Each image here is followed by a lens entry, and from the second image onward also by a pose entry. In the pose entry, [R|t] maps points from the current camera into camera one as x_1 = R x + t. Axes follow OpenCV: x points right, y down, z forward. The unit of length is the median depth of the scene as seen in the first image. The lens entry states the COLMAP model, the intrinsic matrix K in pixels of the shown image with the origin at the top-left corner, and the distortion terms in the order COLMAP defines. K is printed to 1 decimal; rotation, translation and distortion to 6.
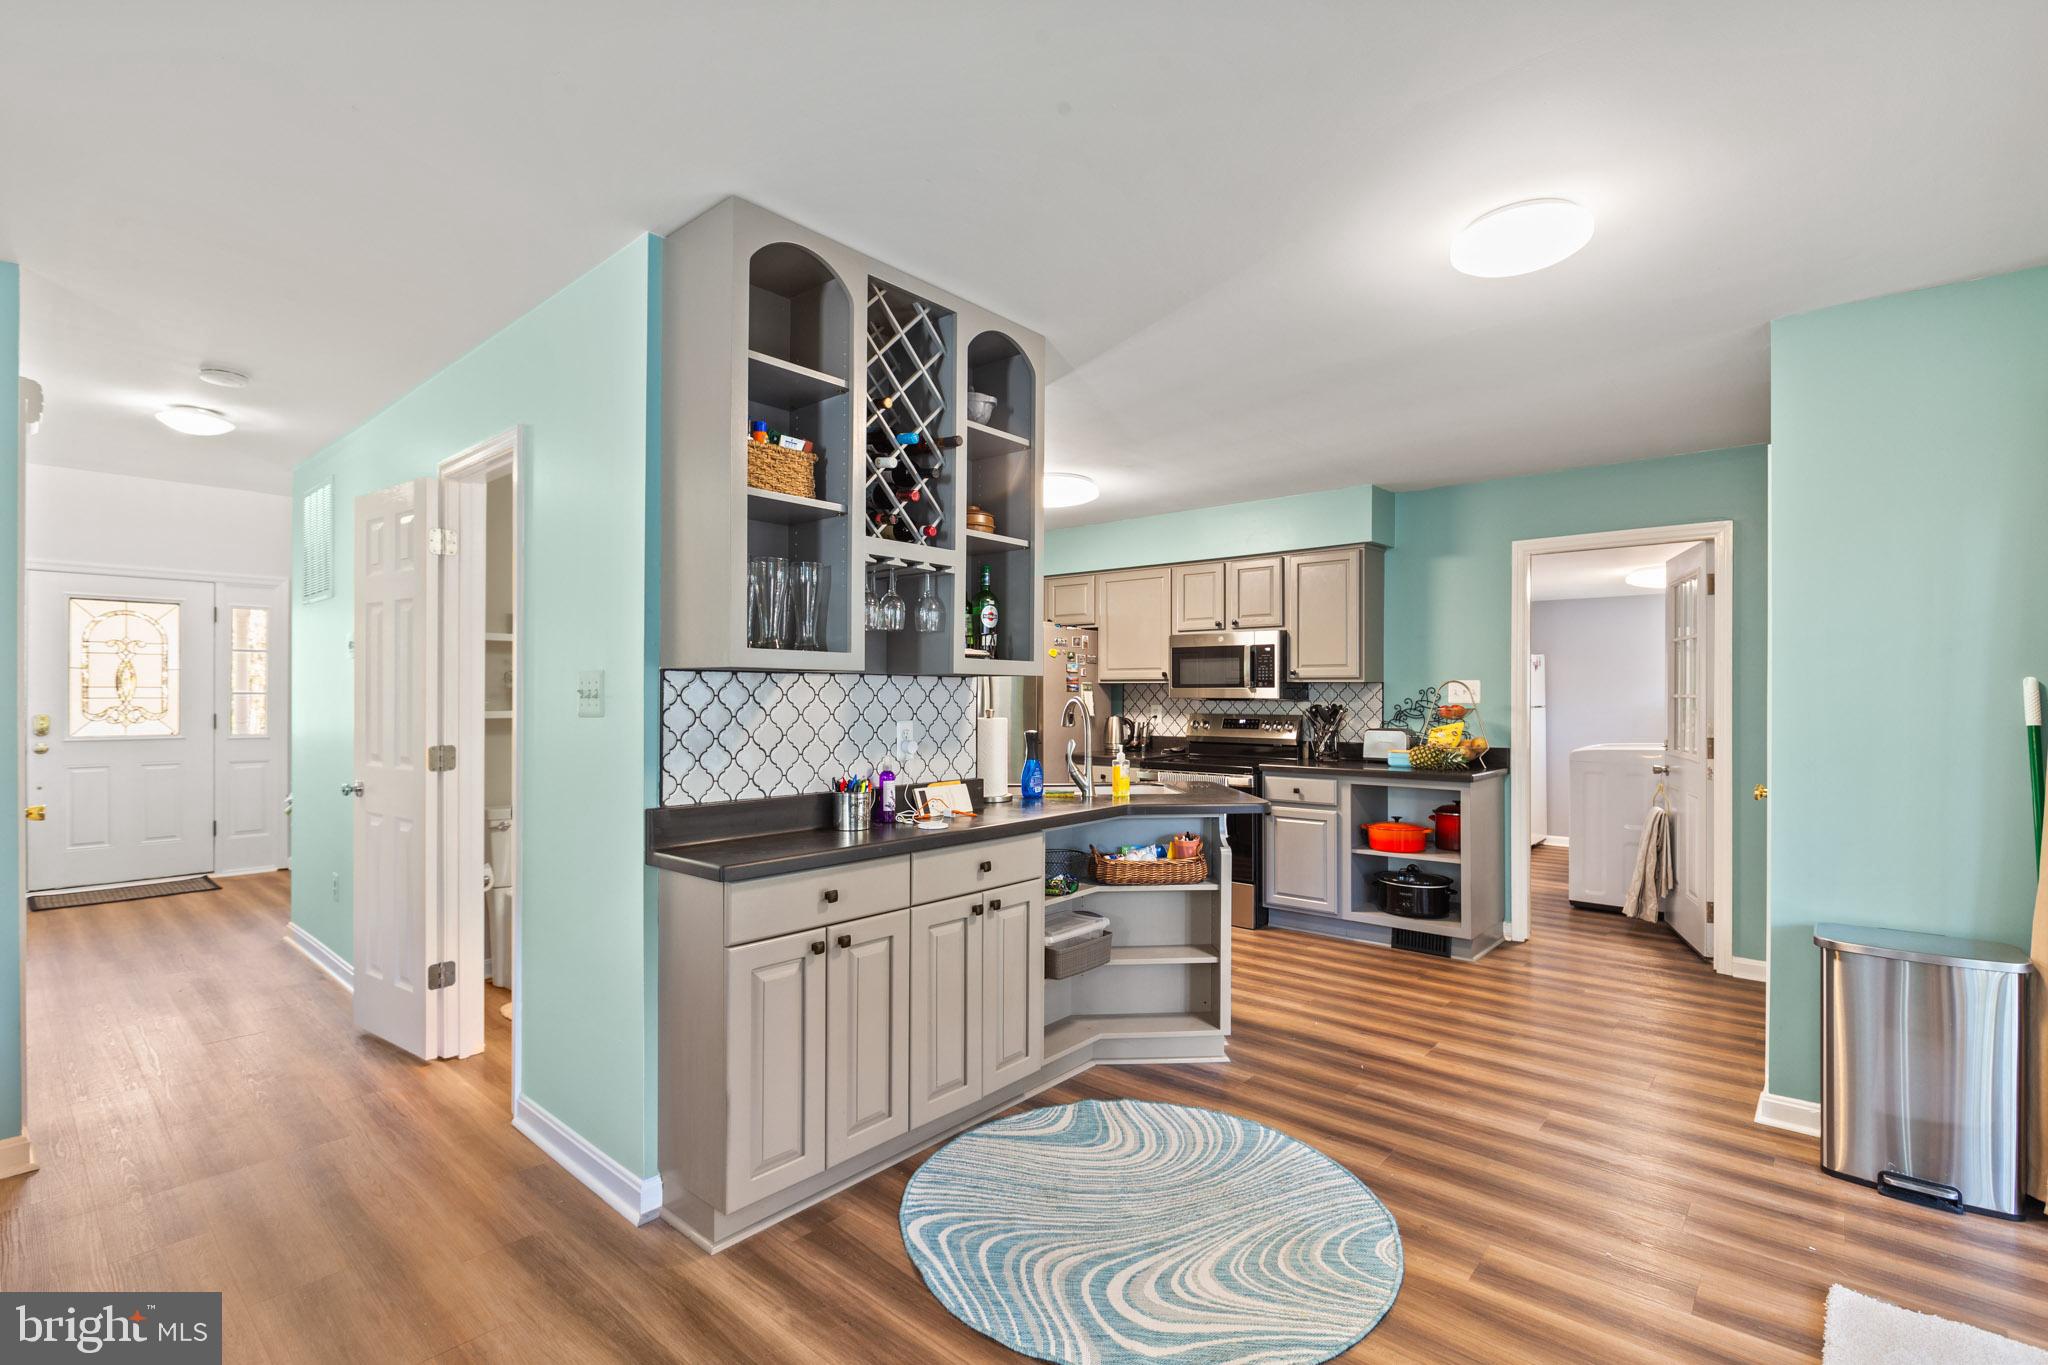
lens RADIAL K [[922.9, 0, 1026.6], [0, 922.9, 685.7], [0, 0, 1]] dist [0.000955, 0.000055]
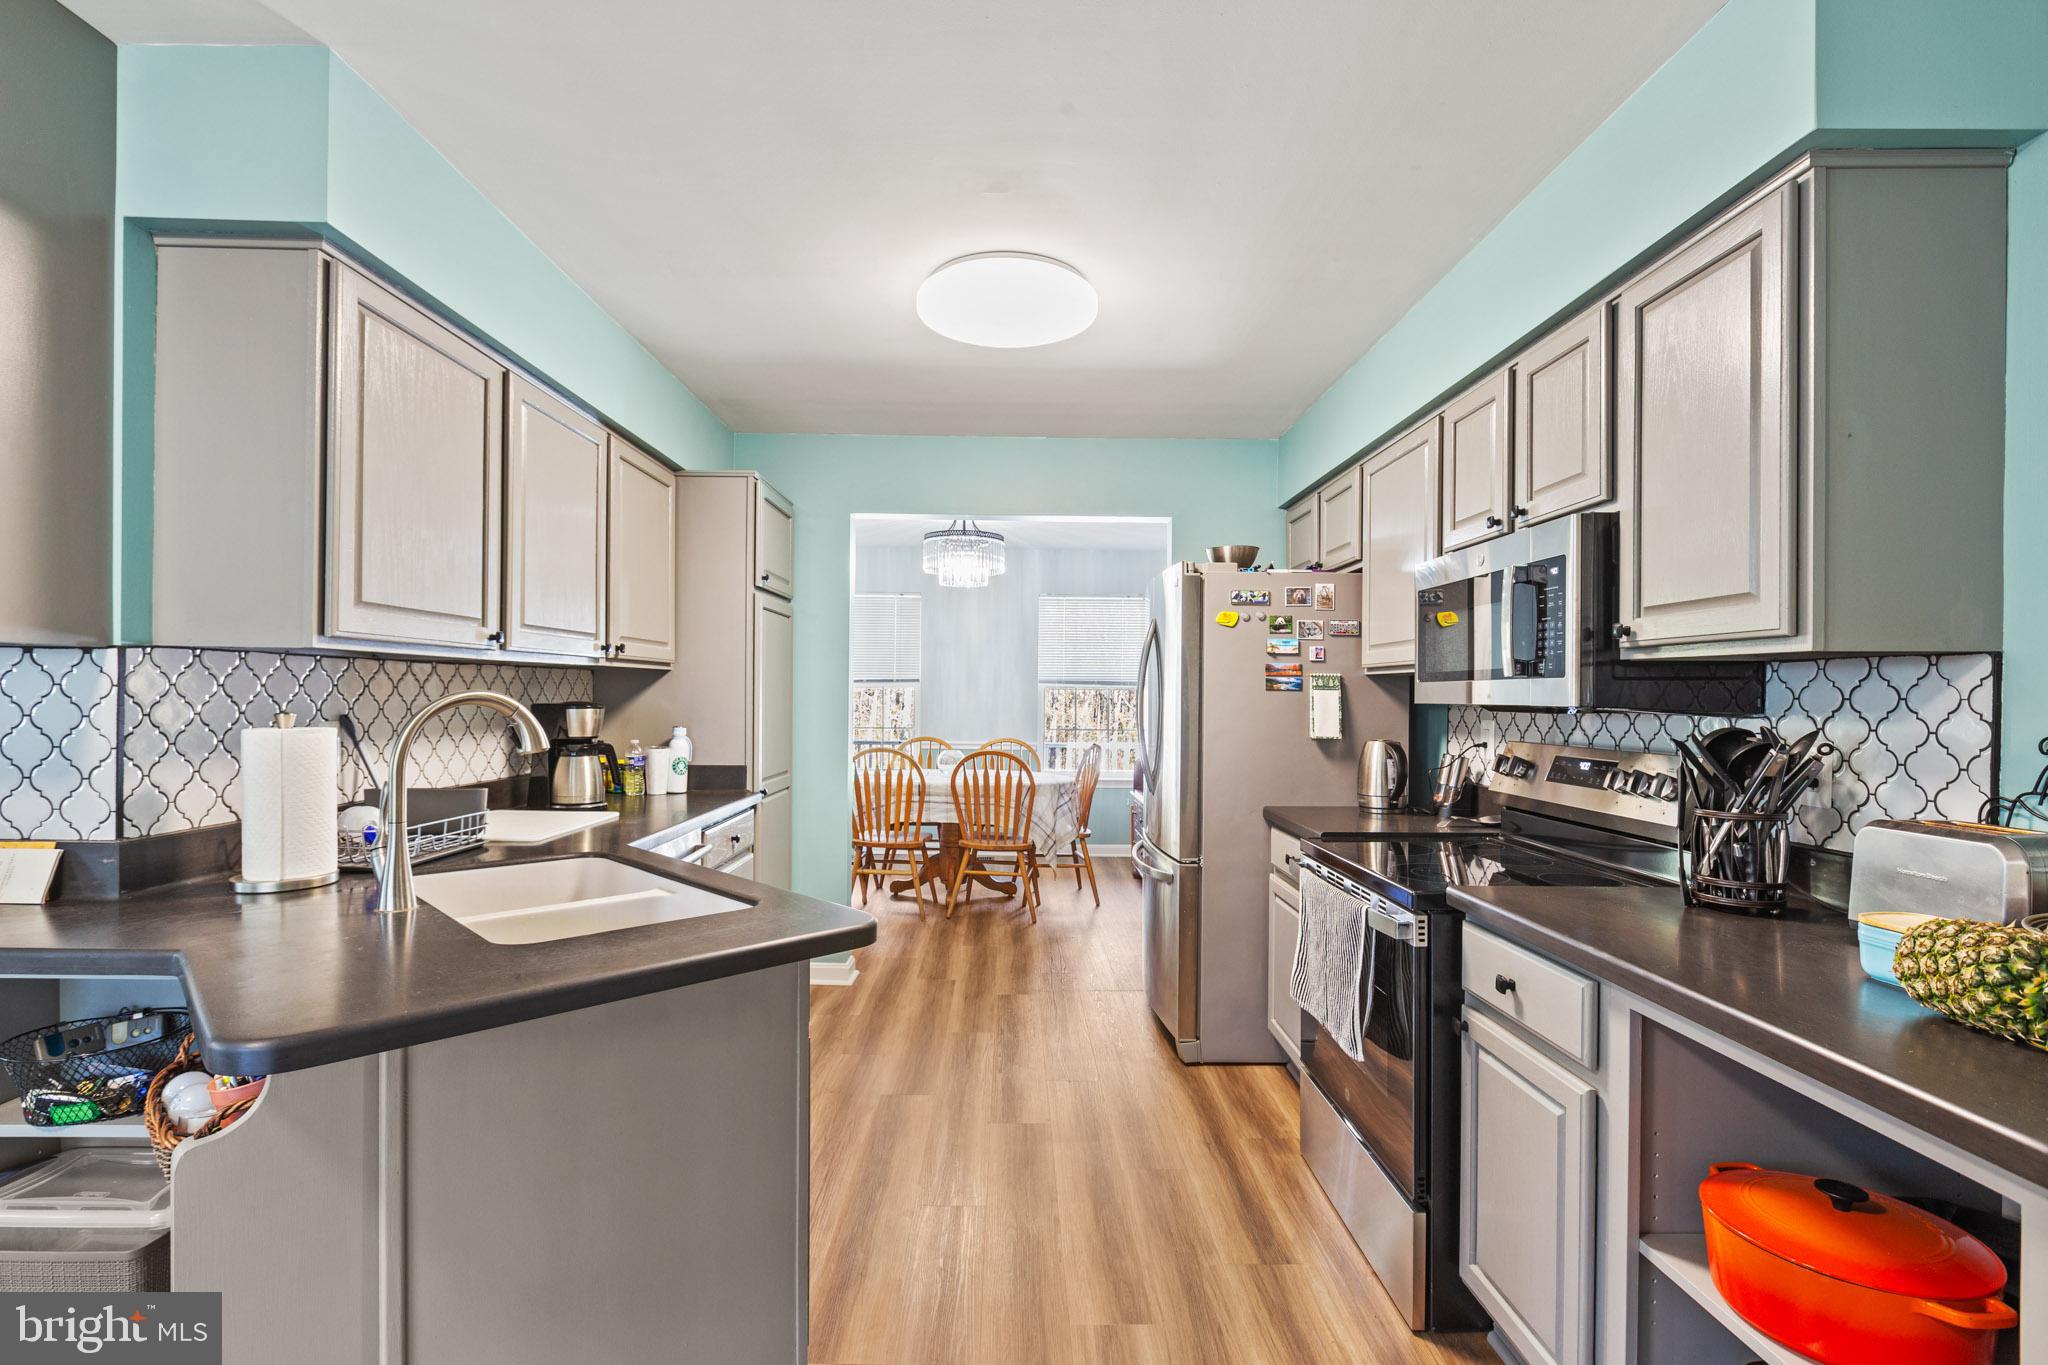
lens RADIAL K [[922.9, 0, 1023.4], [0, 922.9, 690.0], [0, 0, 1]] dist [0.000955, 0.000055]
pose [[0.671082, 0.000962, -0.741383, 0.392718], [-0.003652, 0.999991, -0.002008, 0.008941], [0.741375, 0.004055, 0.671079, 0.603643]]
